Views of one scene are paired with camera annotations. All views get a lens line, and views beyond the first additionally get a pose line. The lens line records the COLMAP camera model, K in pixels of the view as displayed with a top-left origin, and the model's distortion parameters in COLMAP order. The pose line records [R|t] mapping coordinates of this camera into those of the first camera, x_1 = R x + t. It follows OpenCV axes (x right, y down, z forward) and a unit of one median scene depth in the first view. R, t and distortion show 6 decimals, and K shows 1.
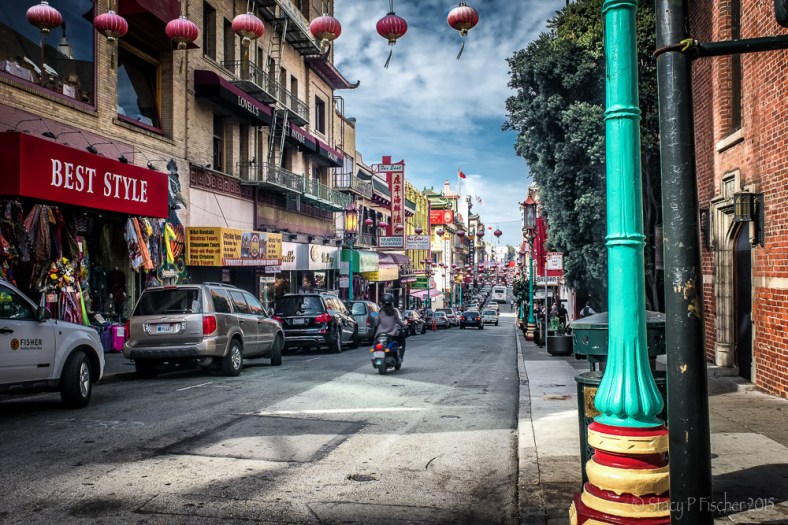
lens RADIAL K [[705.3, 0, 394.0], [0, 705.3, 262.5], [0, 0, 1]] dist [-0.051429, -0.004909]
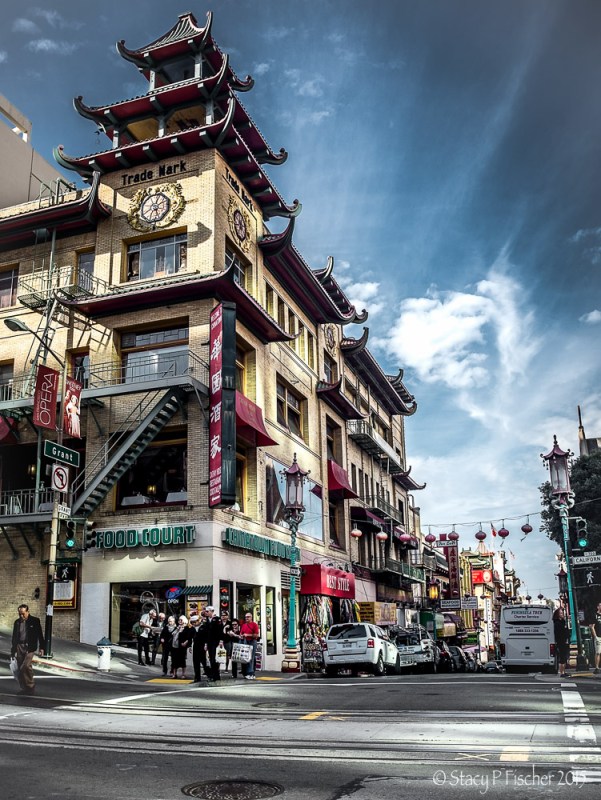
lens RADIAL K [[735.2, 0, 300.5], [0, 735.2, 400.0], [0, 0, 1]] dist [-0.211399, 0.001433]
pose [[0.986537, -0.064755, -0.150172, -0.051558], [0.016773, 0.953489, -0.300962, 0.001658], [0.162676, 0.294392, 0.941738, -0.298424]]
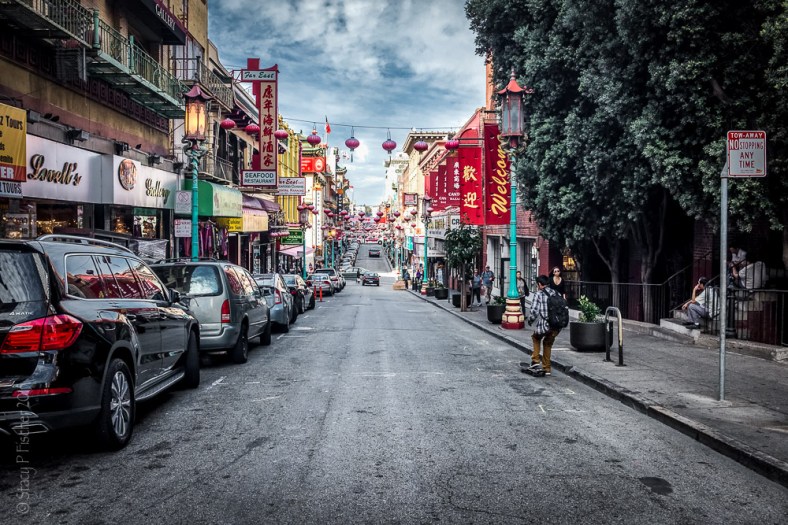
lens RADIAL K [[705.3, 0, 394.0], [0, 705.3, 262.5], [0, 0, 1]] dist [-0.051429, -0.004909]
pose [[0.980996, -0.001516, 0.194021, -0.008912], [-0.010084, 0.998220, 0.058787, 0.013396], [-0.193765, -0.059626, 0.979234, 0.265441]]
